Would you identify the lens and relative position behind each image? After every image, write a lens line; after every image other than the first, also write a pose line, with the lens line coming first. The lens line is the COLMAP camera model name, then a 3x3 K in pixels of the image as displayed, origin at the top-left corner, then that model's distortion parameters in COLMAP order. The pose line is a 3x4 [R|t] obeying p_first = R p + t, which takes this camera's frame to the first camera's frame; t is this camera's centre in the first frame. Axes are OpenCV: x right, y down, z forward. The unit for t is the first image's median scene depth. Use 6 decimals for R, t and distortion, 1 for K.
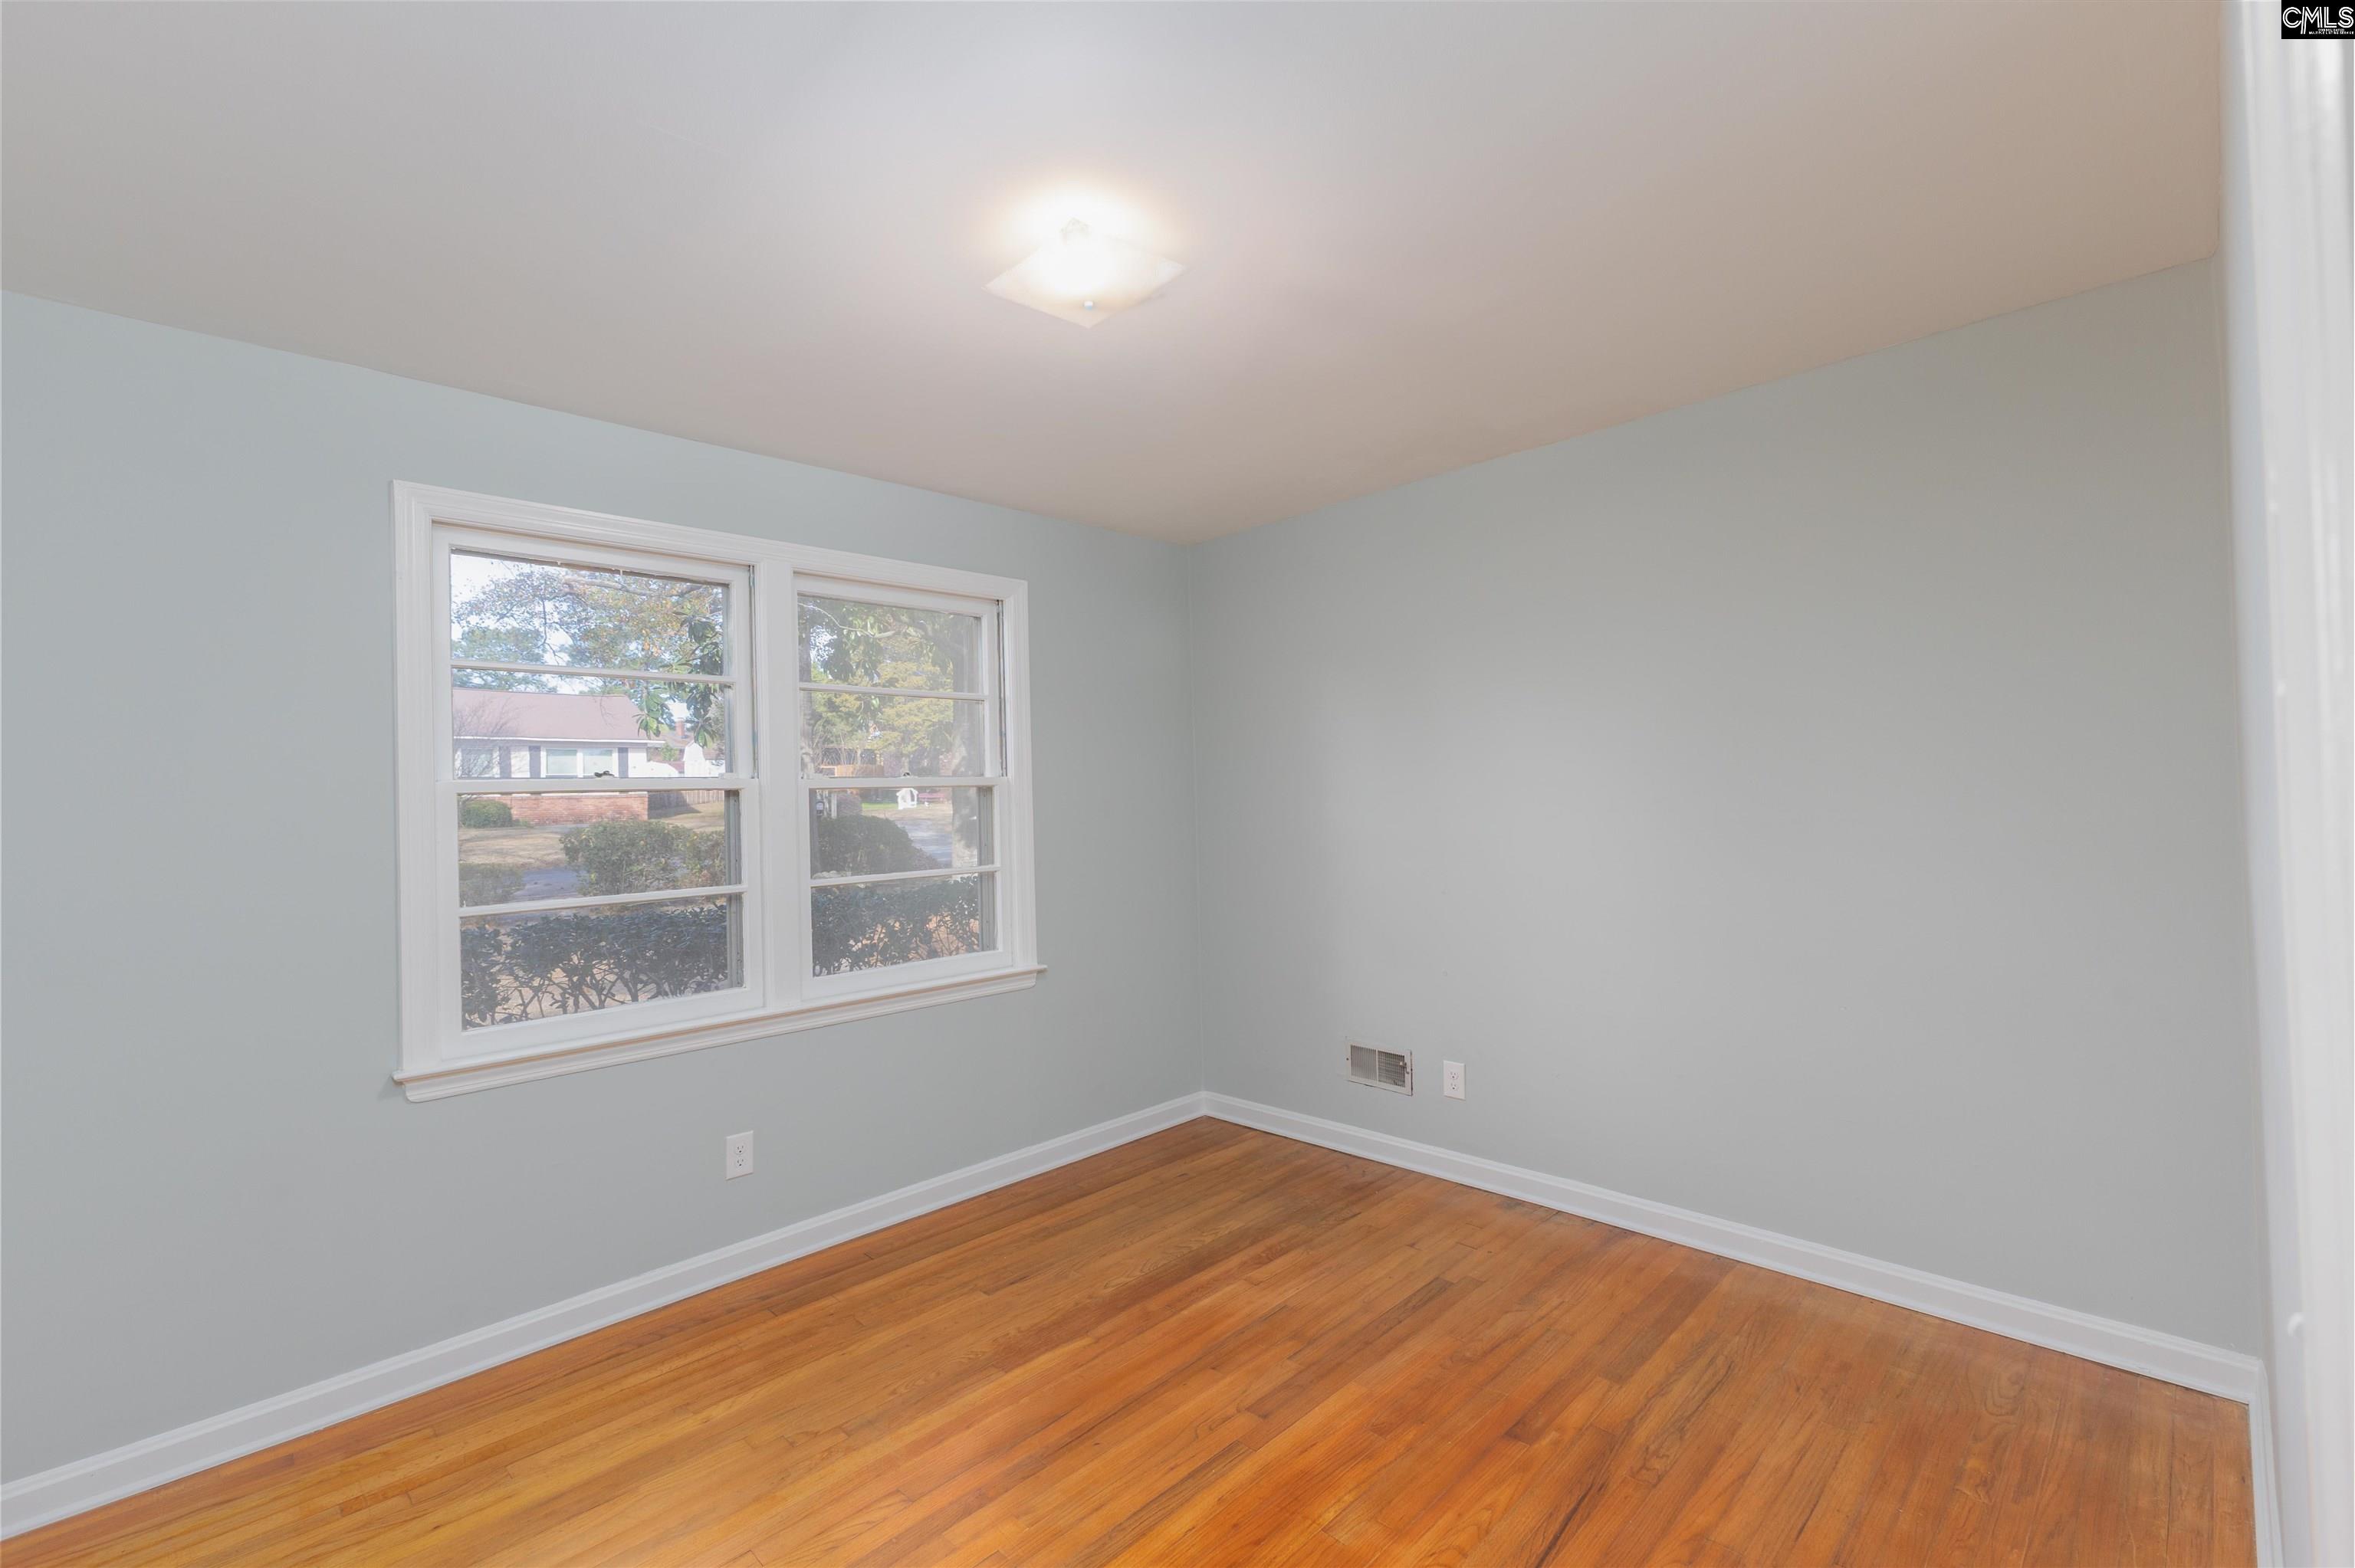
lens RADIAL K [[1030.3, 0, 1163.2], [0, 1030.3, 787.1], [0, 0, 1]] dist [0.010975, -0.002265]
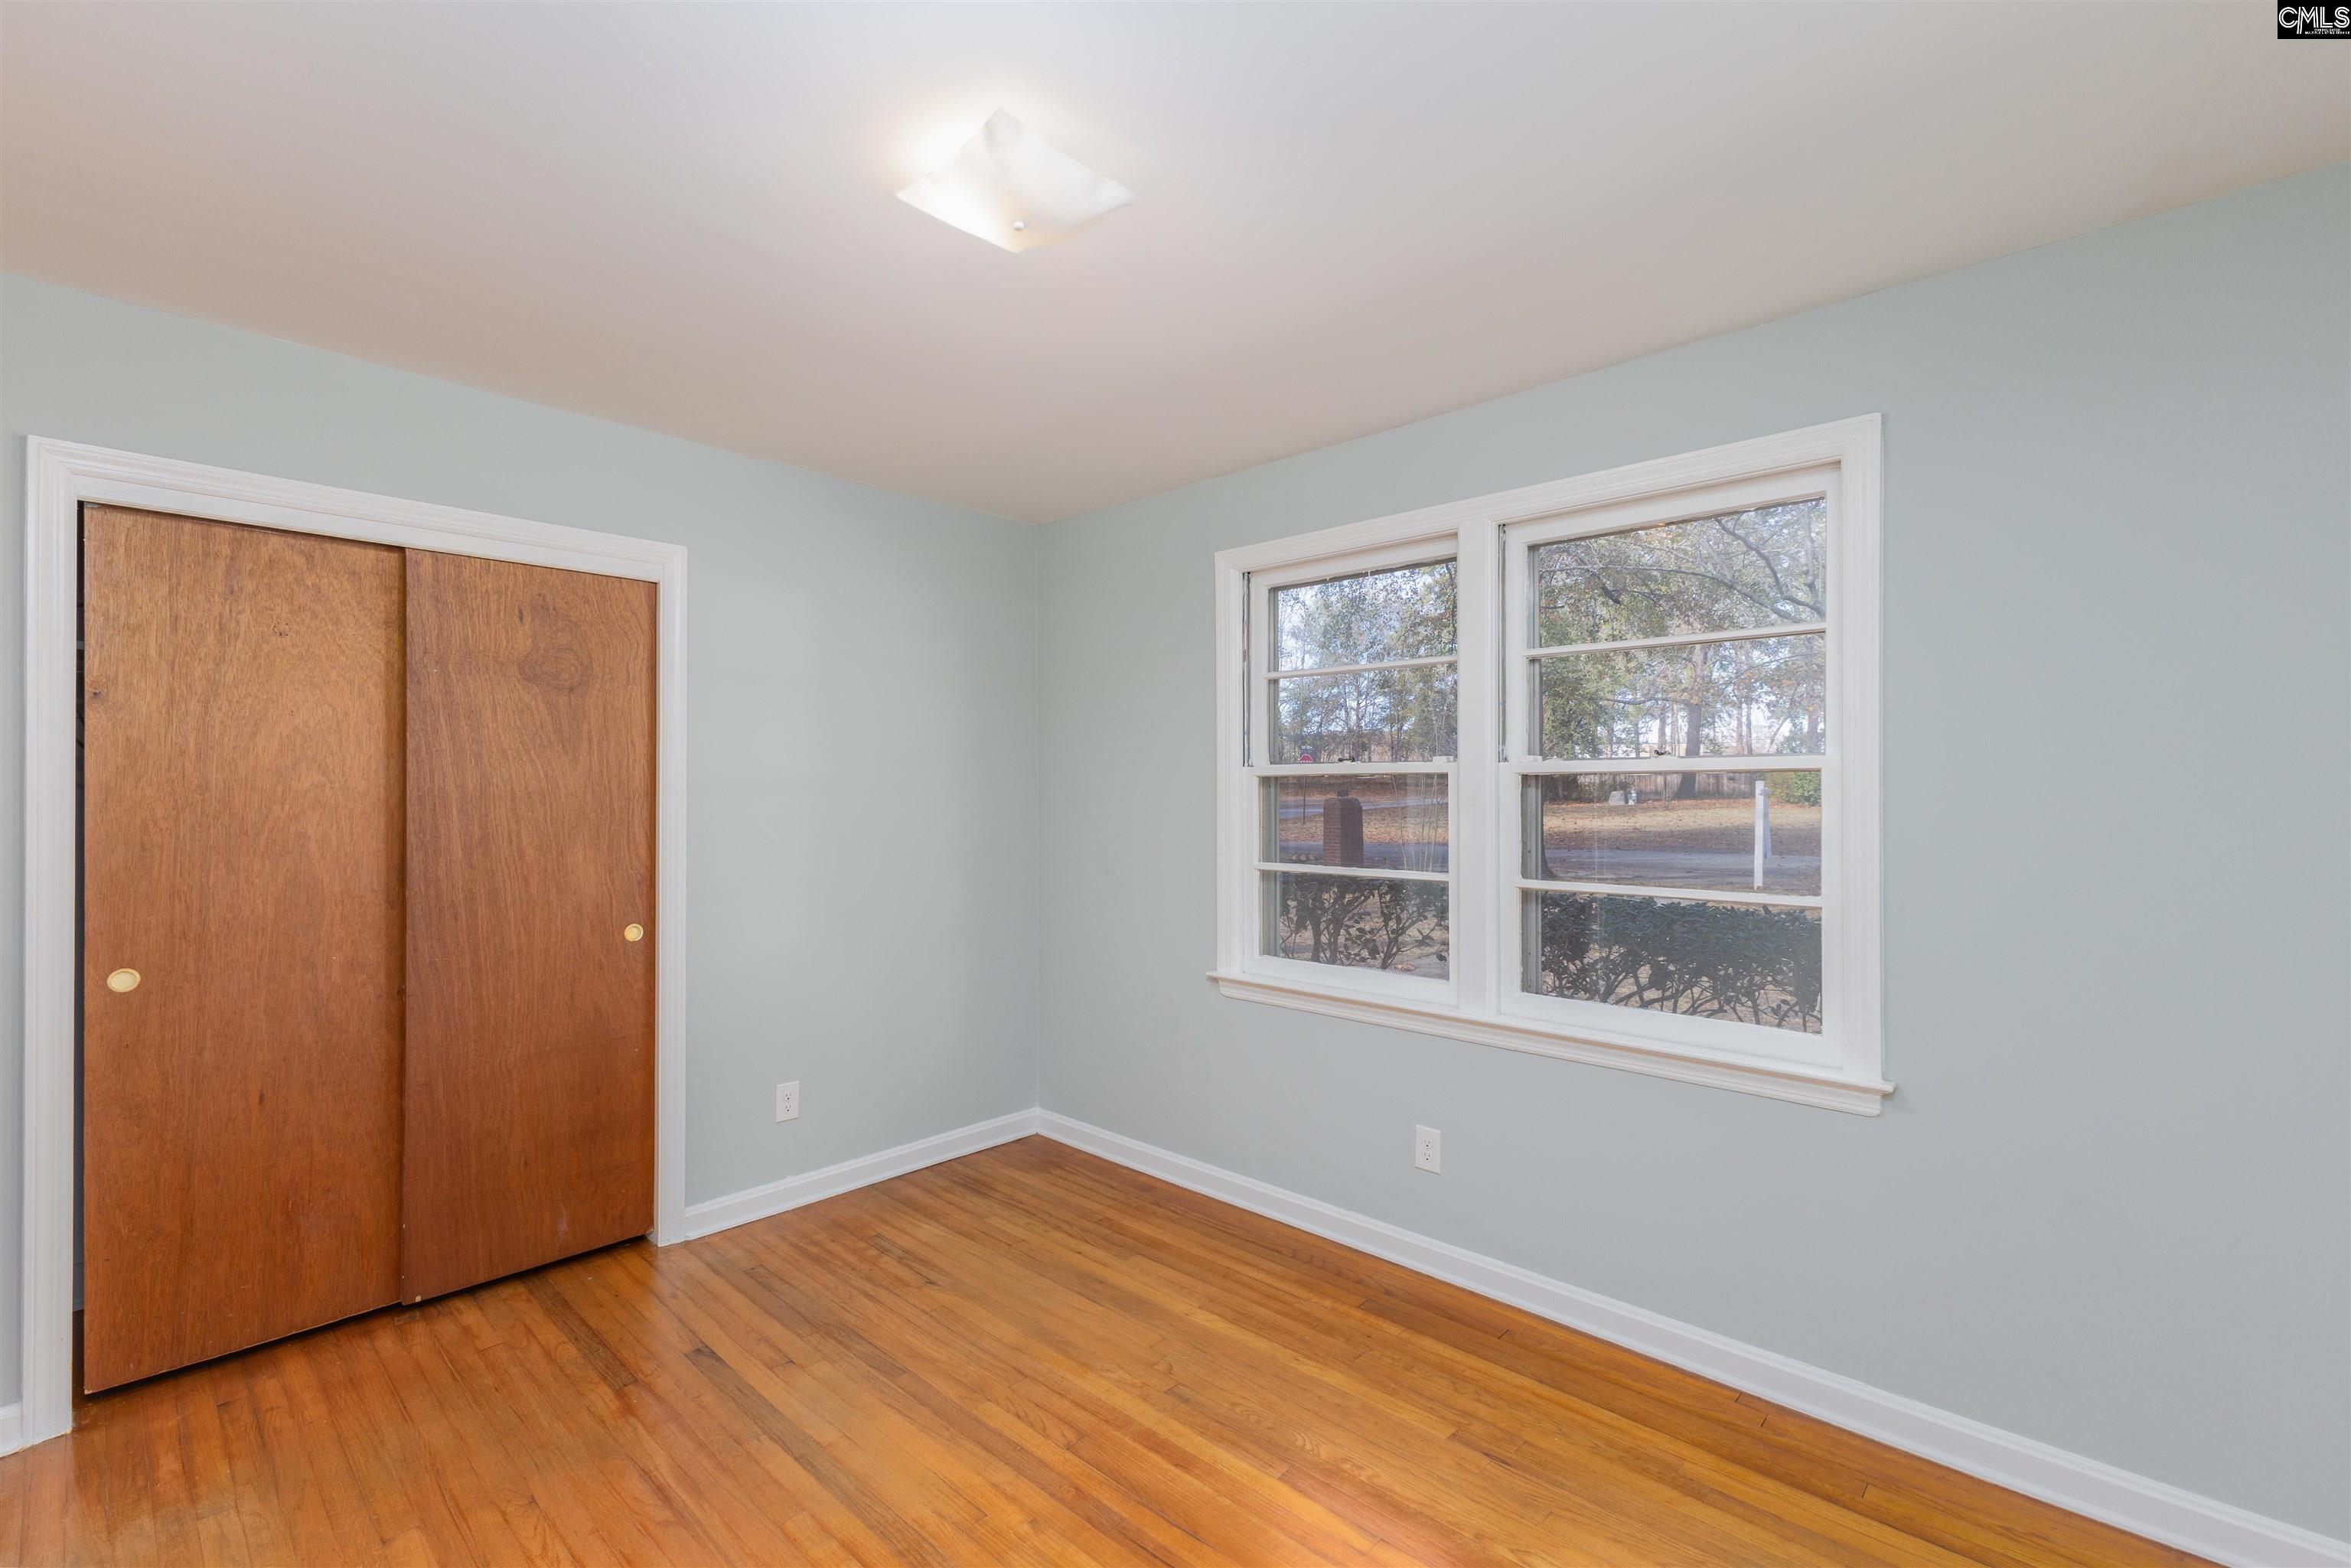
lens RADIAL K [[1028.7, 0, 1161.4], [0, 1028.7, 787.4], [0, 0, 1]] dist [0.010975, -0.002265]
pose [[0.018840, 0.027503, -0.999444, 0.630002], [0.015124, 0.999499, 0.027790, -0.018685], [0.999708, -0.015639, 0.018415, 0.843485]]
